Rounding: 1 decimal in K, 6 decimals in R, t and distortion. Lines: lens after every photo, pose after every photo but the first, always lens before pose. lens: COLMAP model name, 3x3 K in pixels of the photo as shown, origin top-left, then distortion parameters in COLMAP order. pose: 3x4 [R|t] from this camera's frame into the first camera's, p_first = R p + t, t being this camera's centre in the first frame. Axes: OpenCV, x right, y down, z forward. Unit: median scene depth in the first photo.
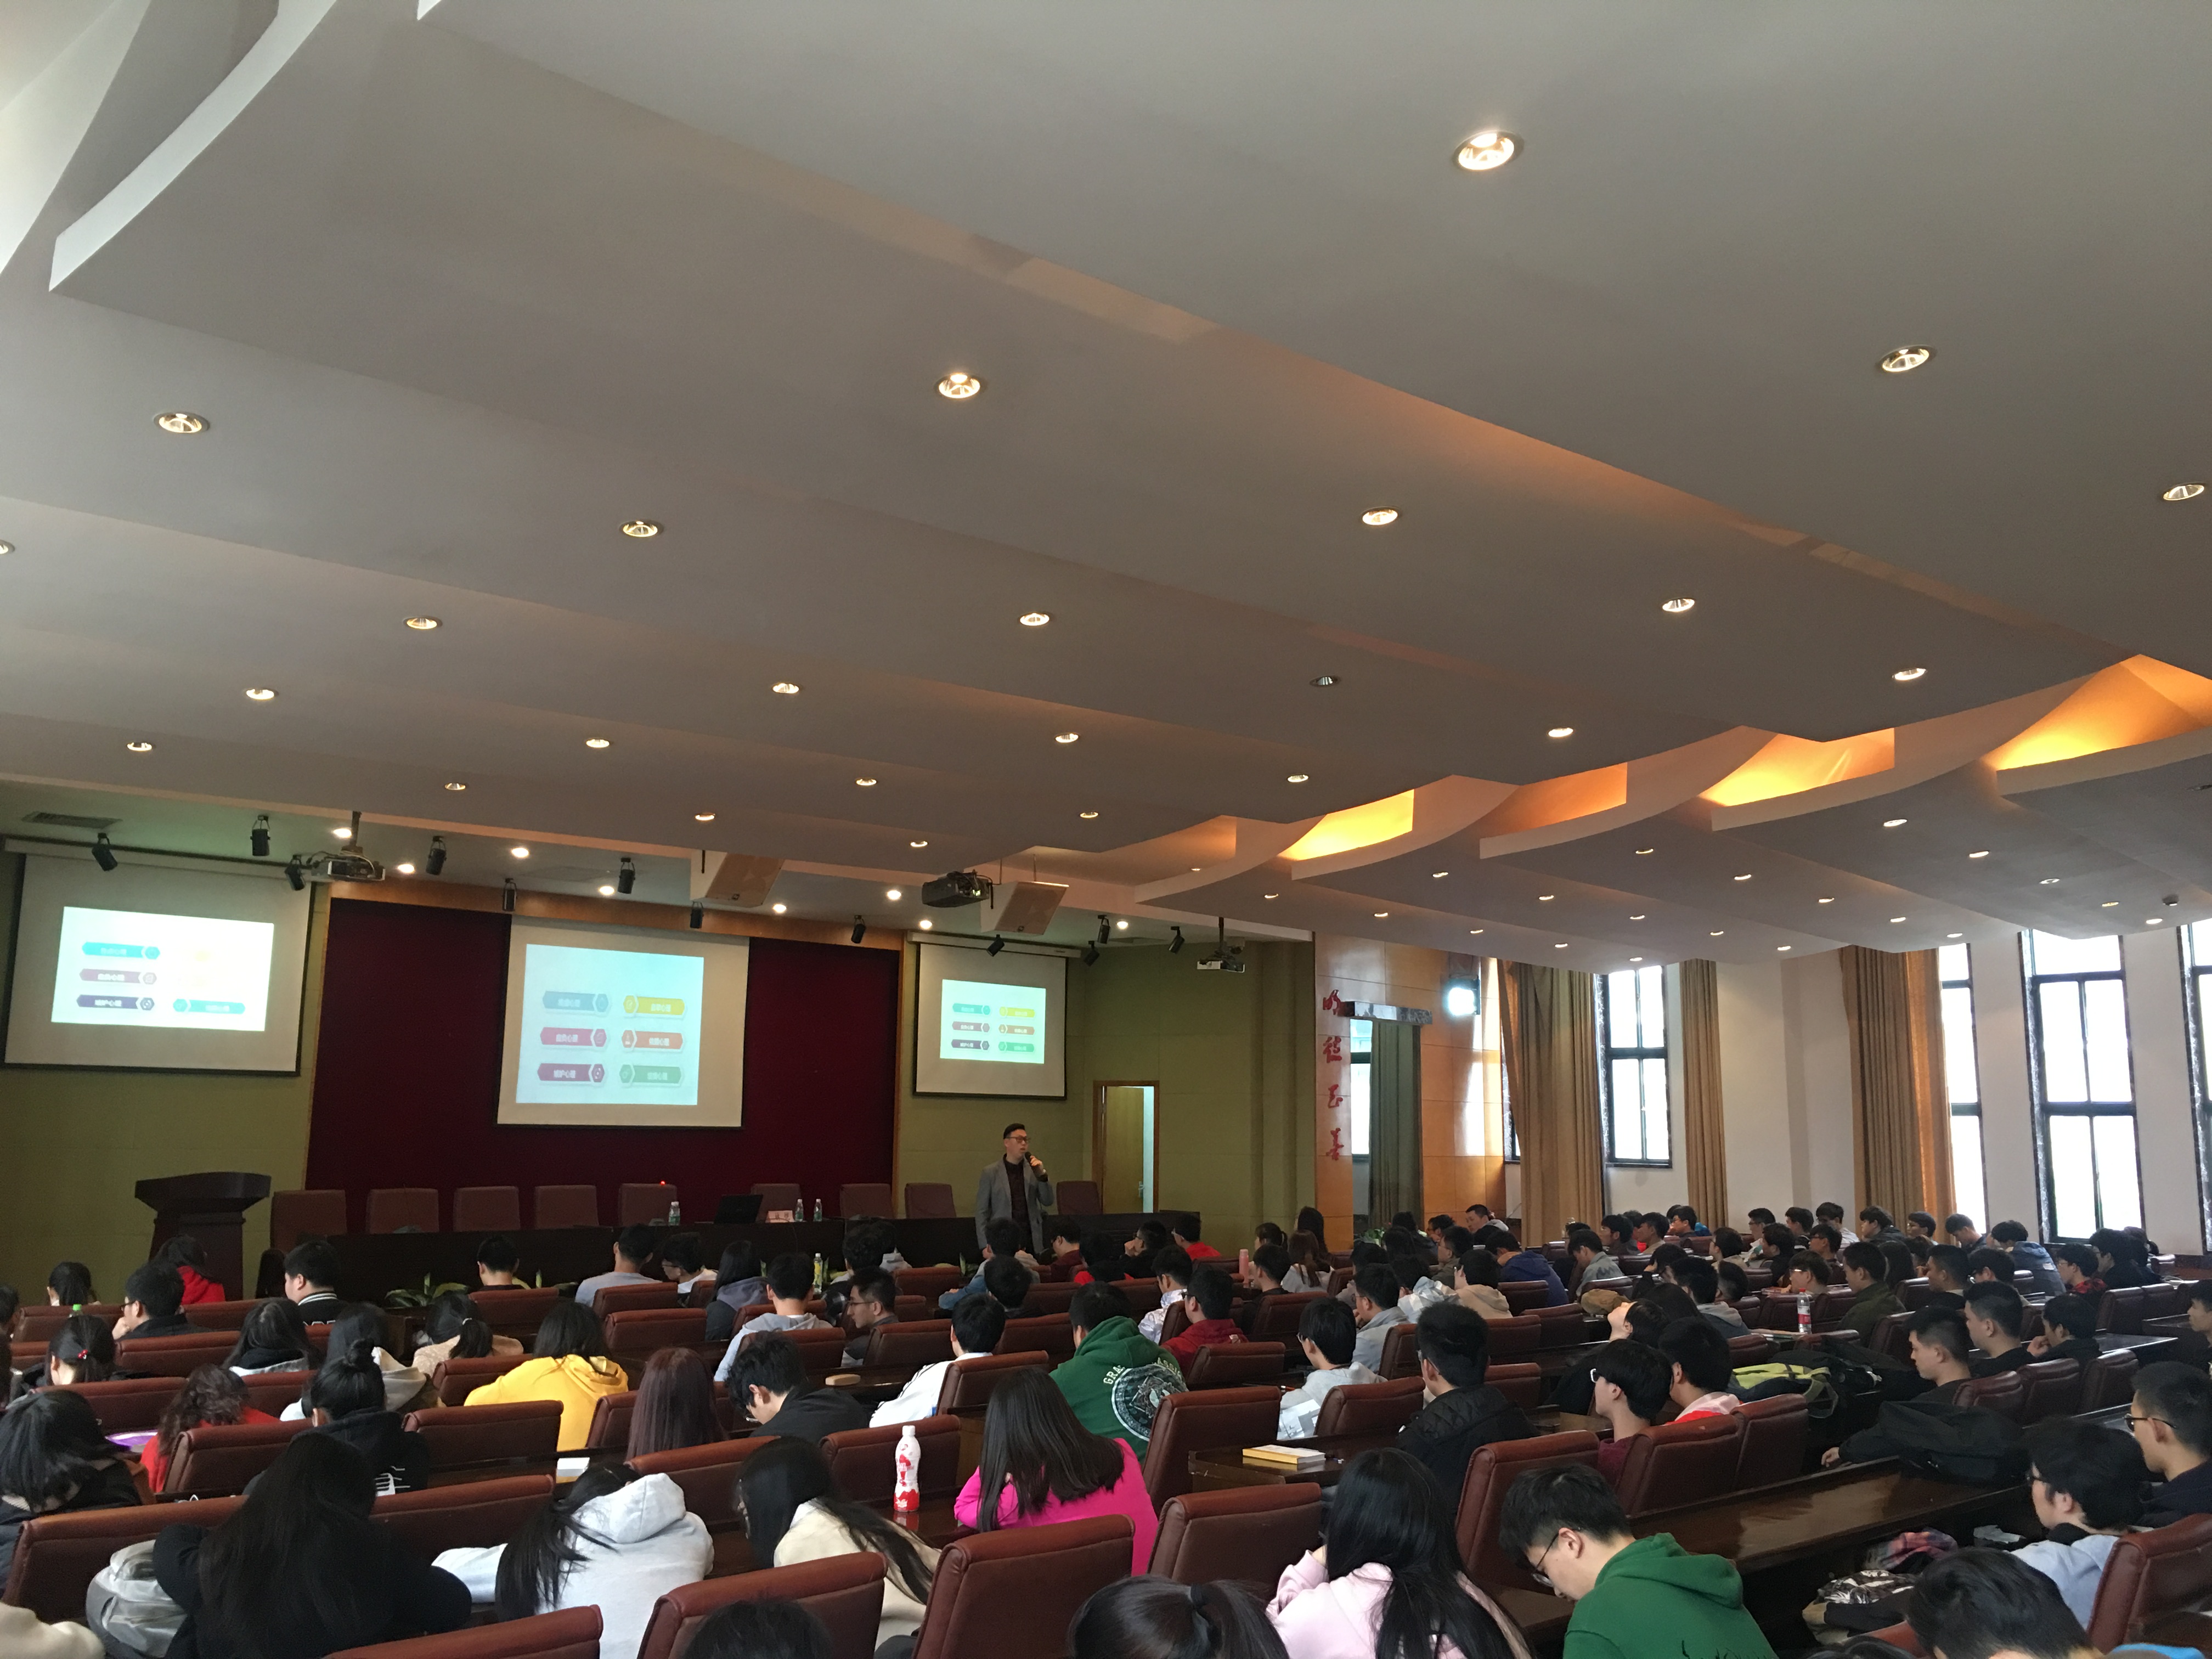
lens RADIAL K [[1836.1, 0, 1111.2], [0, 1836.1, 833.5], [0, 0, 1]] dist [0.031631, -0.000961]
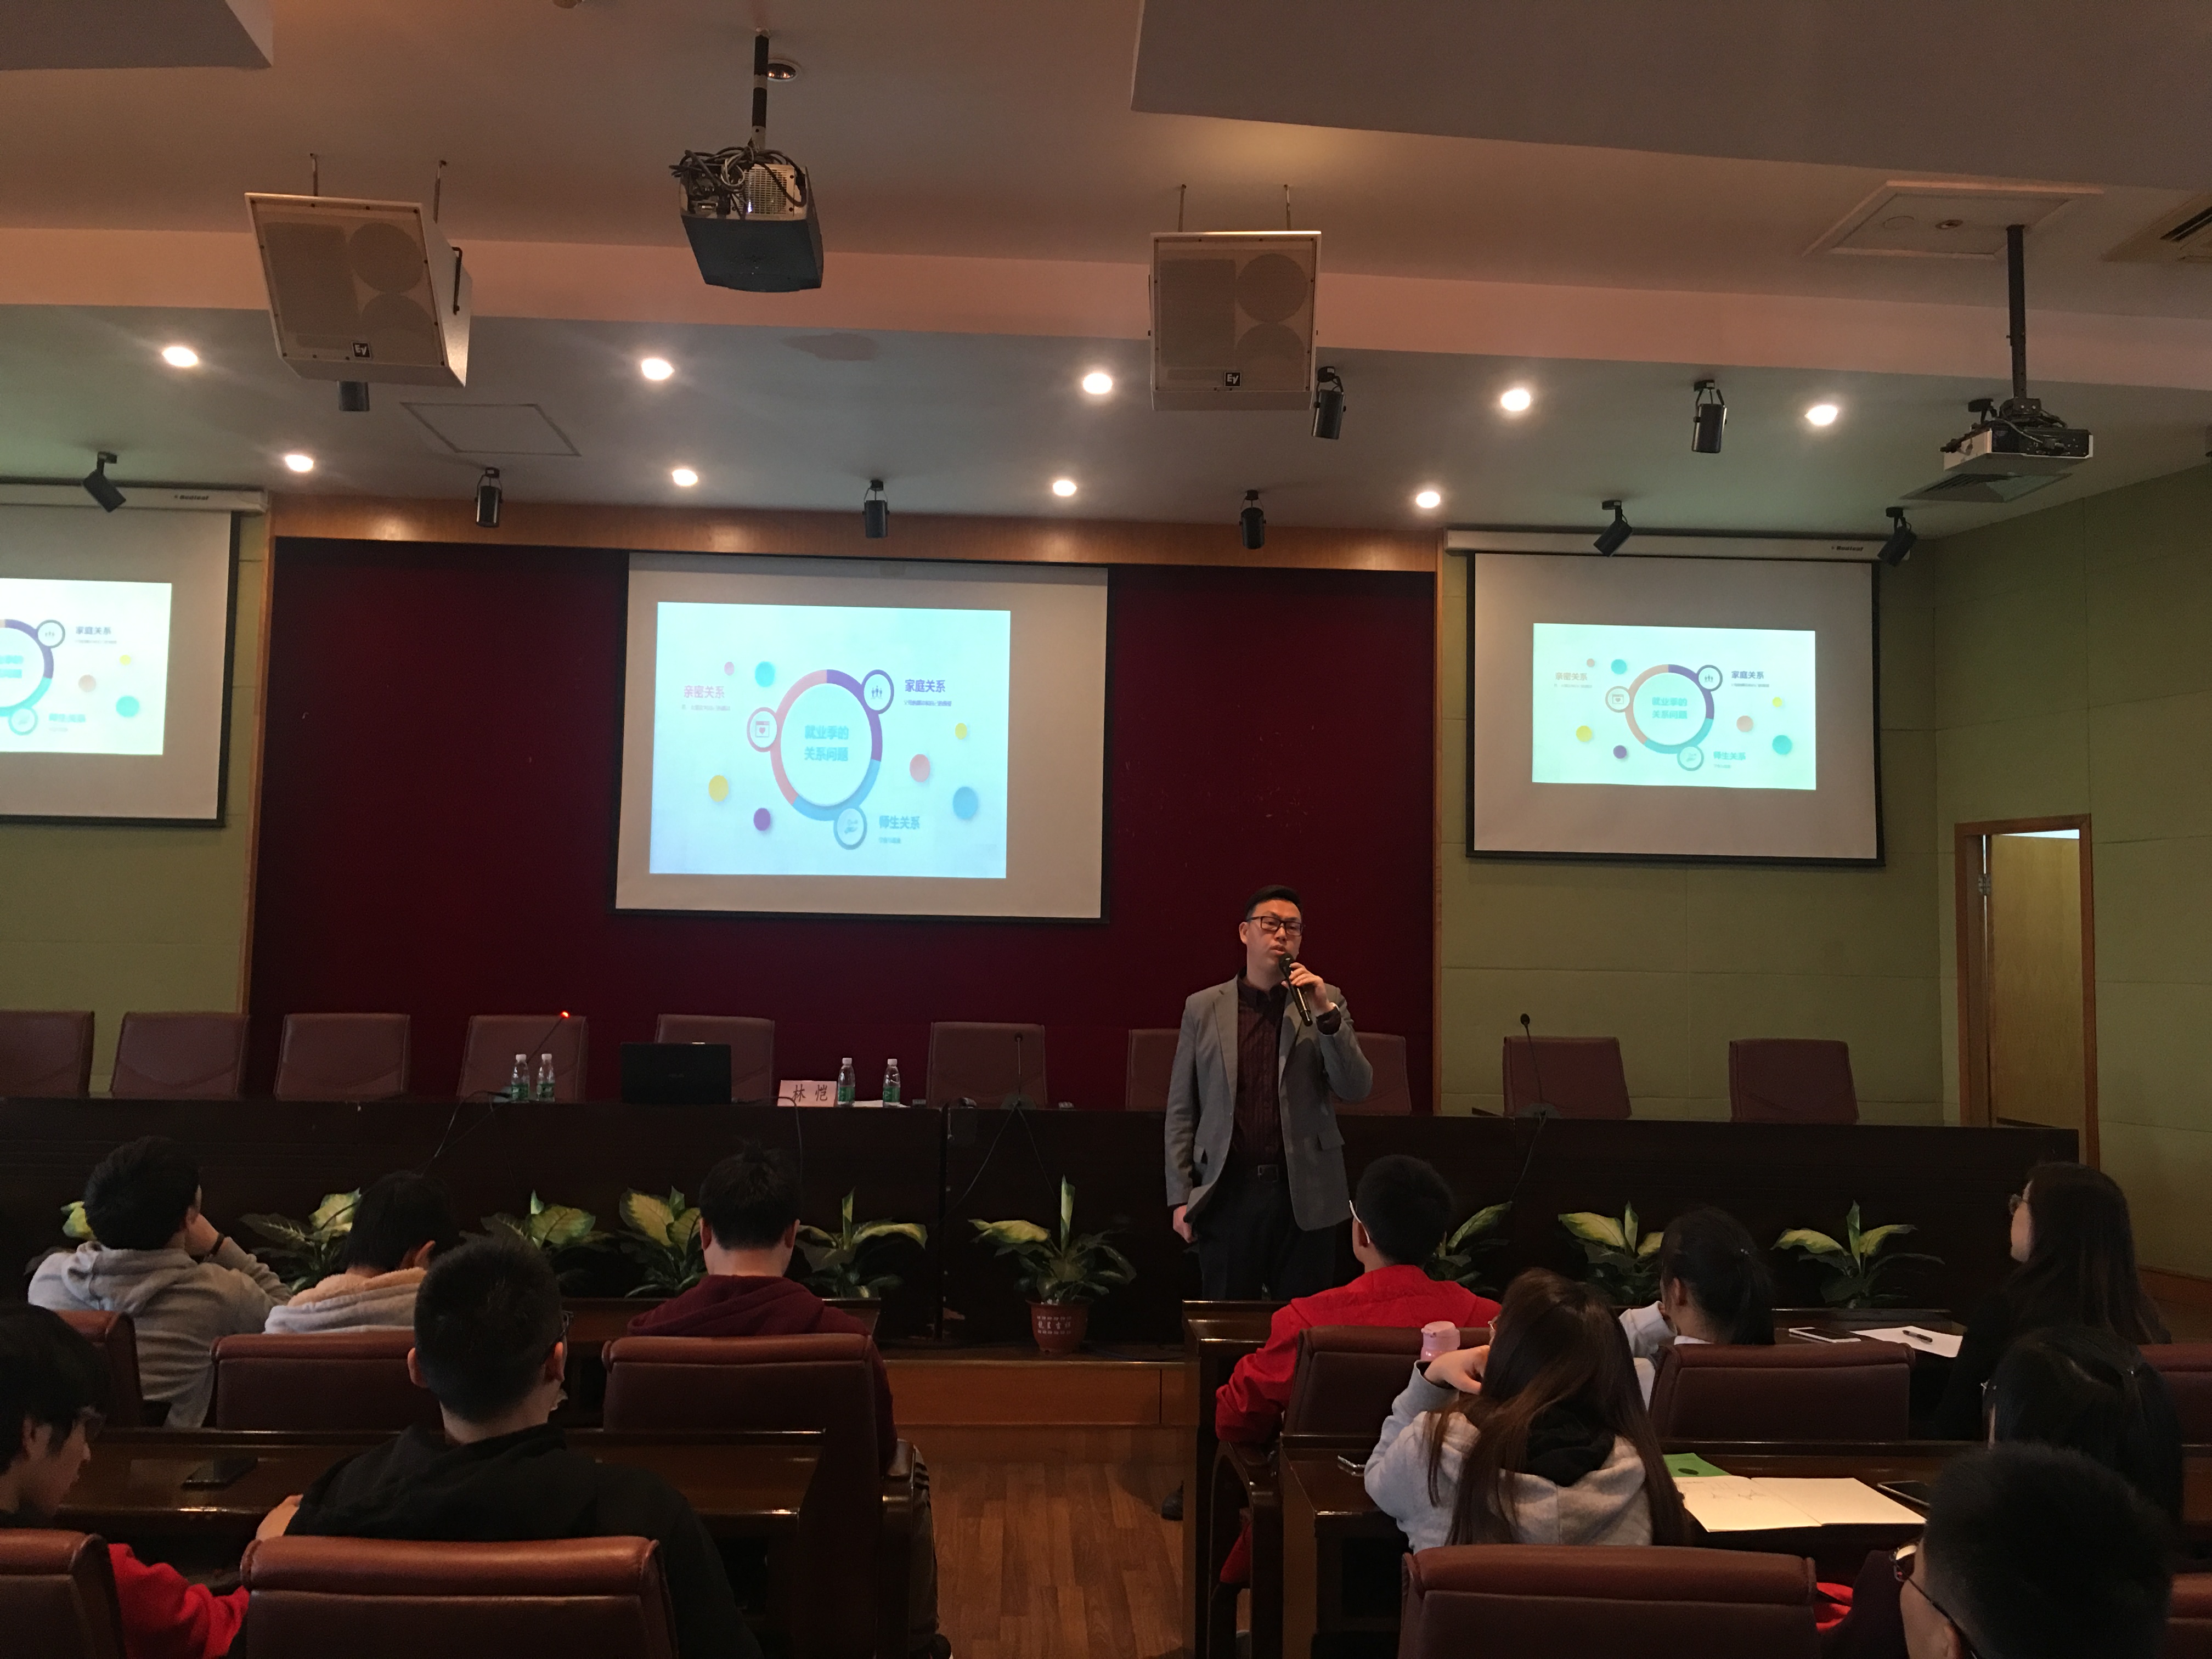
lens RADIAL K [[1836.1, 0, 1103.3], [0, 1836.1, 809.6], [0, 0, 1]] dist [0.031631, -0.000961]
pose [[0.754294, -0.050175, -0.654617, 0.150702], [0.097131, 0.994632, 0.035685, 0.109235], [0.649312, -0.090501, 0.755118, 0.602369]]
